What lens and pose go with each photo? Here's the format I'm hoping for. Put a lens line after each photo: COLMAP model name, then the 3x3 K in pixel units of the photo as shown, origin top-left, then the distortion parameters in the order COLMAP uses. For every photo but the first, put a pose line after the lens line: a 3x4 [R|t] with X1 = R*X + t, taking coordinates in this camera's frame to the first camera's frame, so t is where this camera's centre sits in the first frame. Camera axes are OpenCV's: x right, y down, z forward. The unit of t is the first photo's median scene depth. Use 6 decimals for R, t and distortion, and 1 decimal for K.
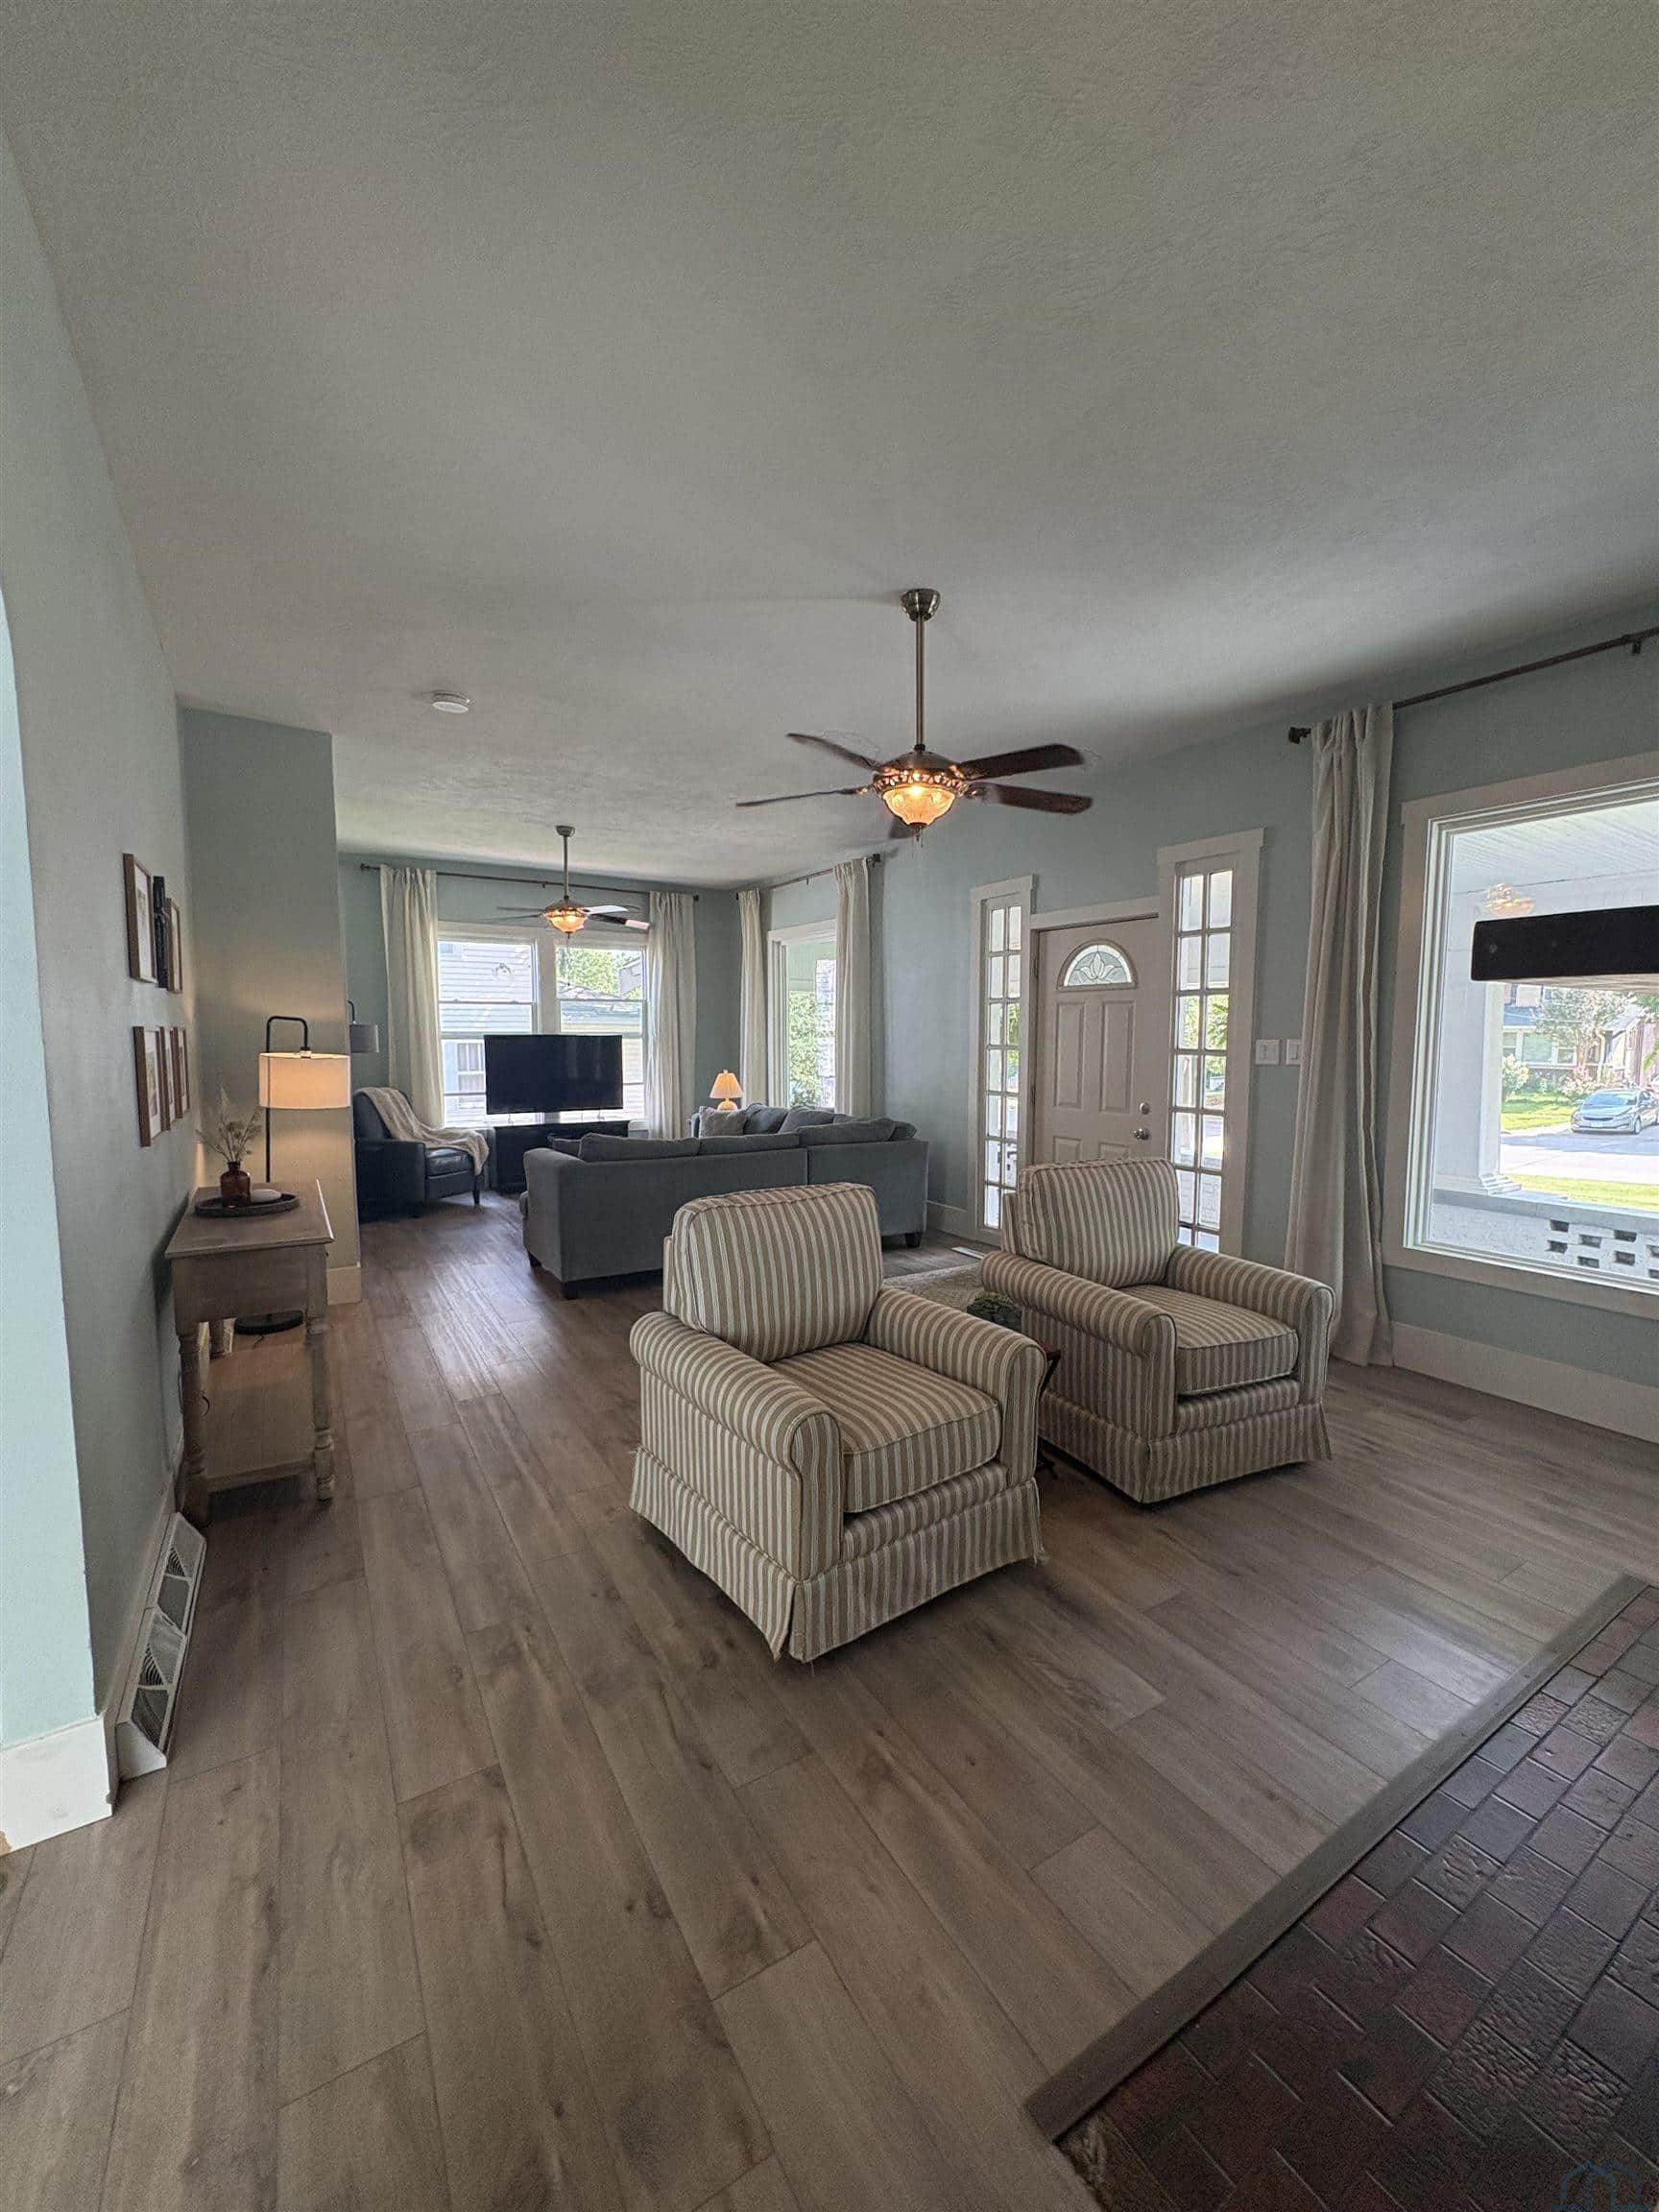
lens RADIAL K [[877.3, 0, 834.5], [0, 877.3, 1113.2], [0, 0, 1]] dist [0.000914, -0.001000]
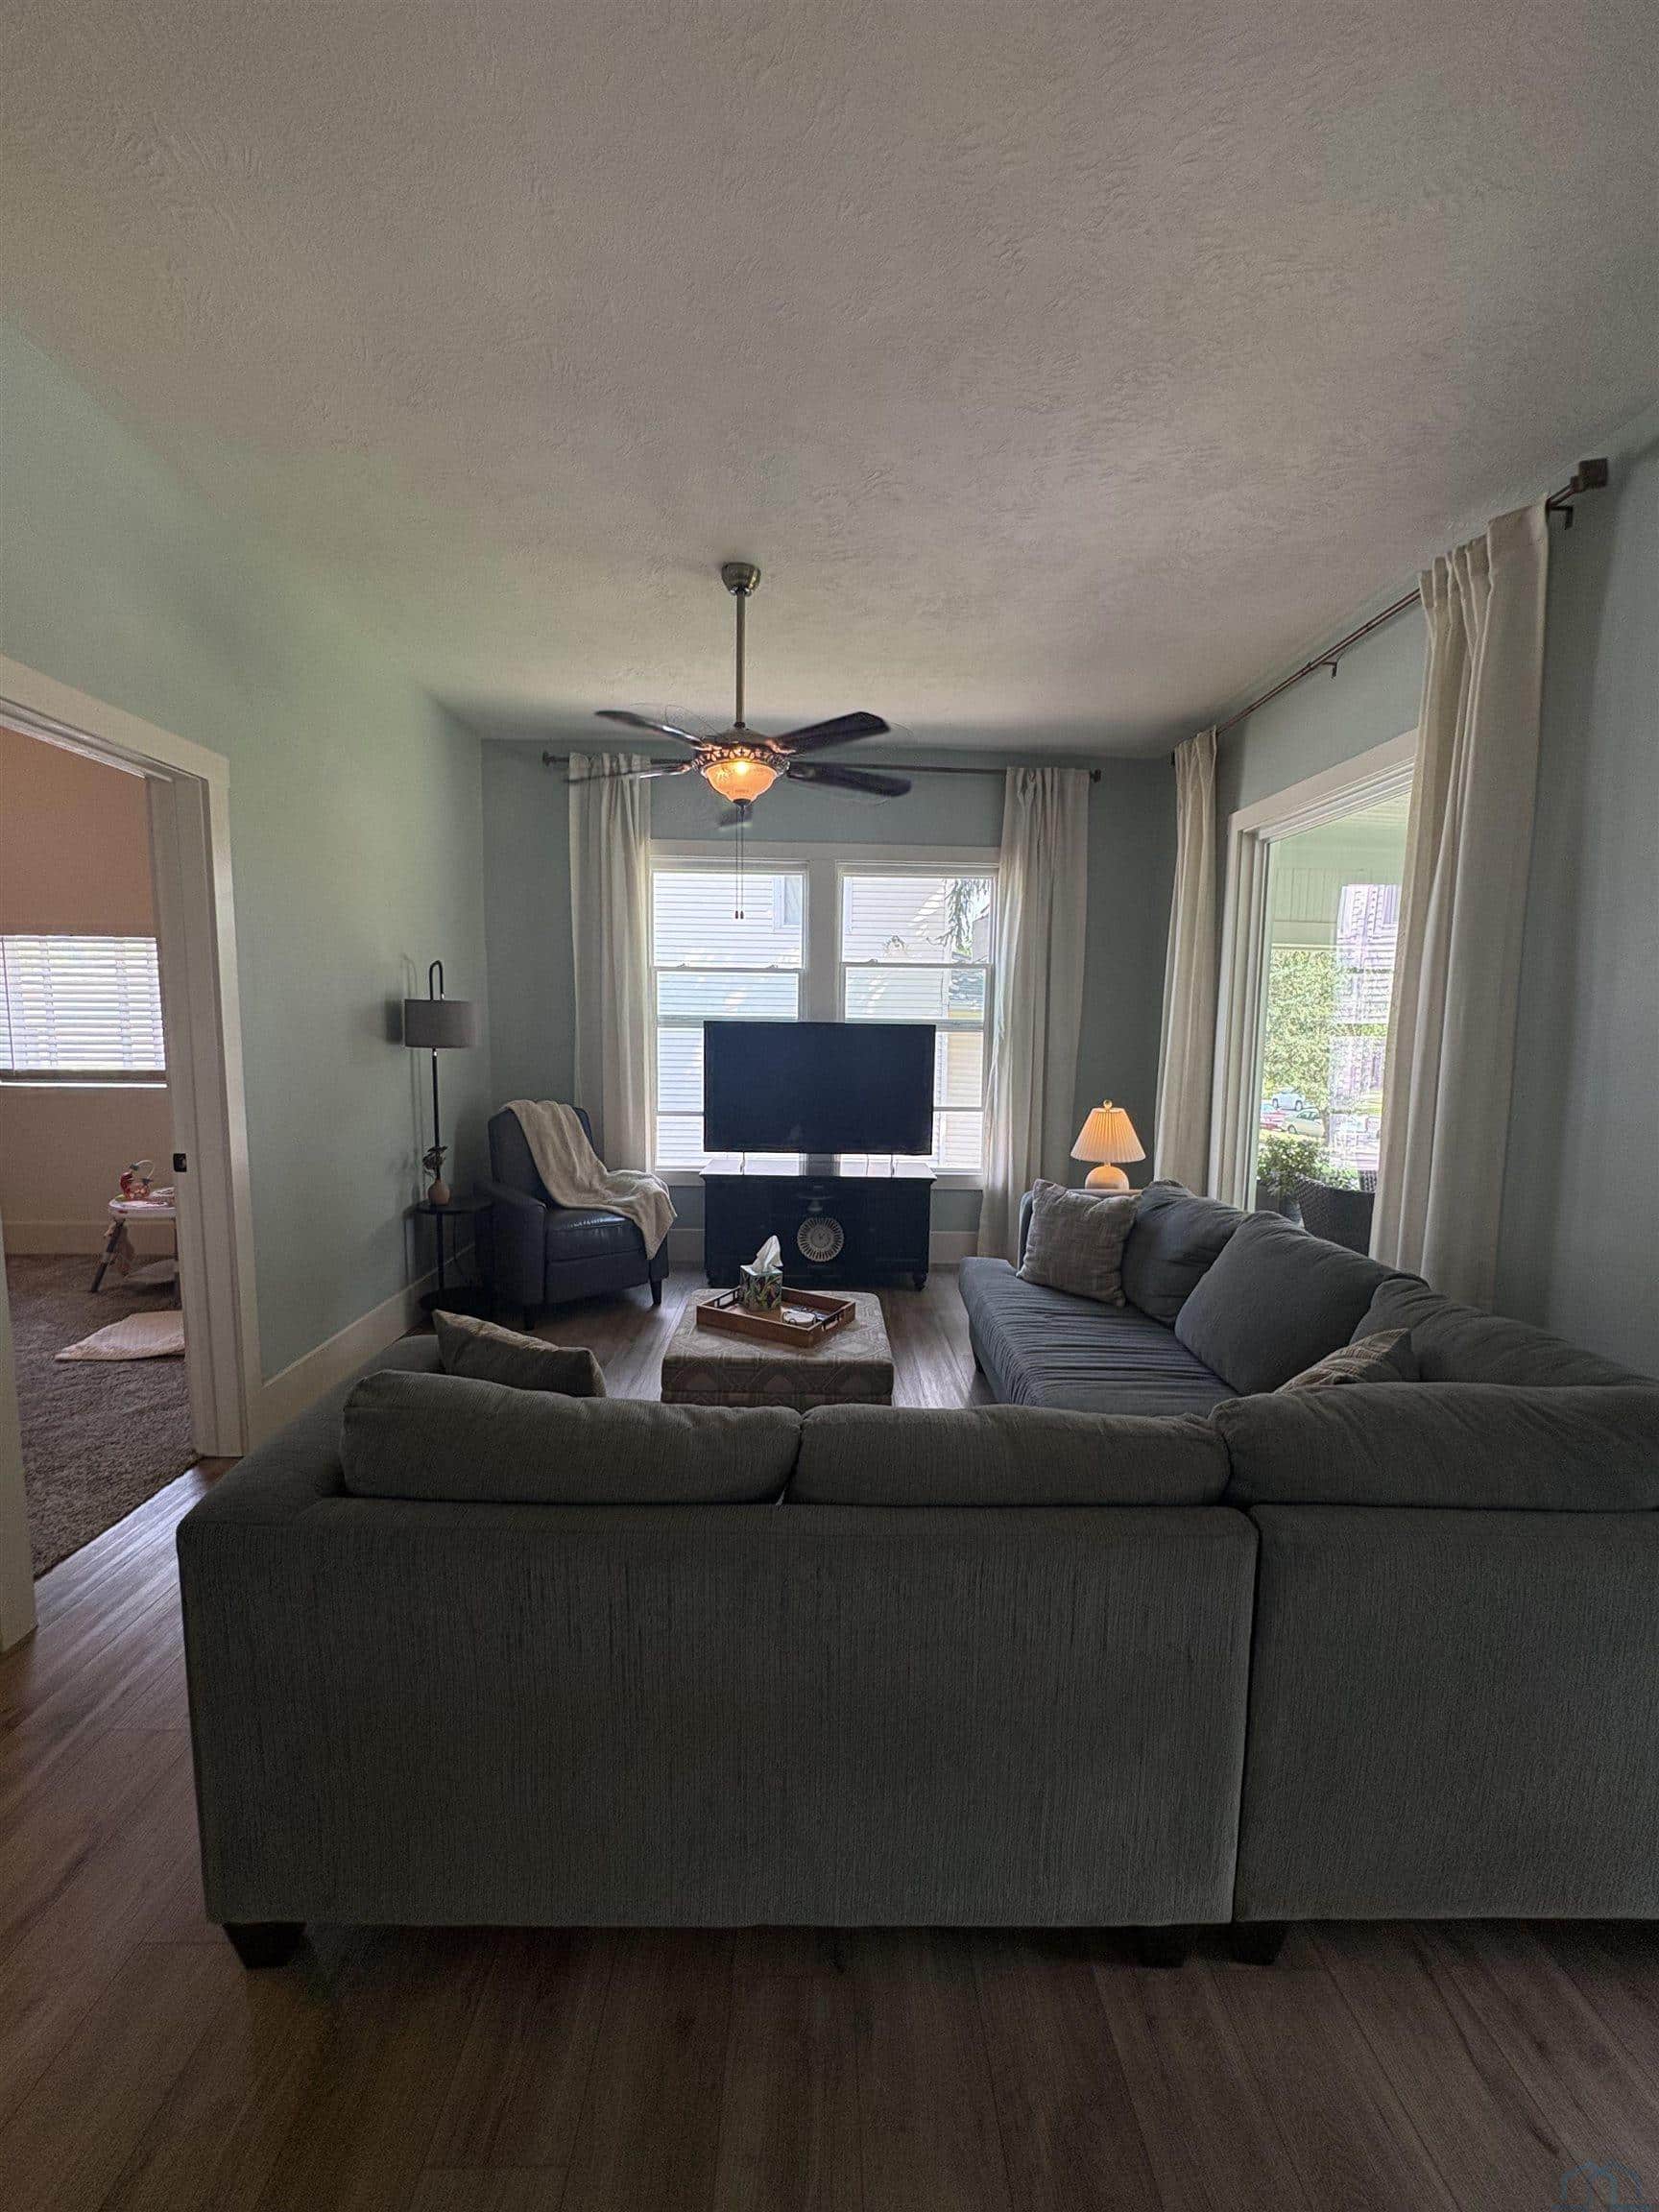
lens RADIAL K [[877.3, 0, 835.9], [0, 877.3, 1106.5], [0, 0, 1]] dist [0.000914, -0.001000]
pose [[0.863447, 0.061907, -0.500627, -0.012395], [-0.060602, 0.997983, 0.018889, -0.043933], [0.500787, 0.014029, 0.865457, 0.483514]]
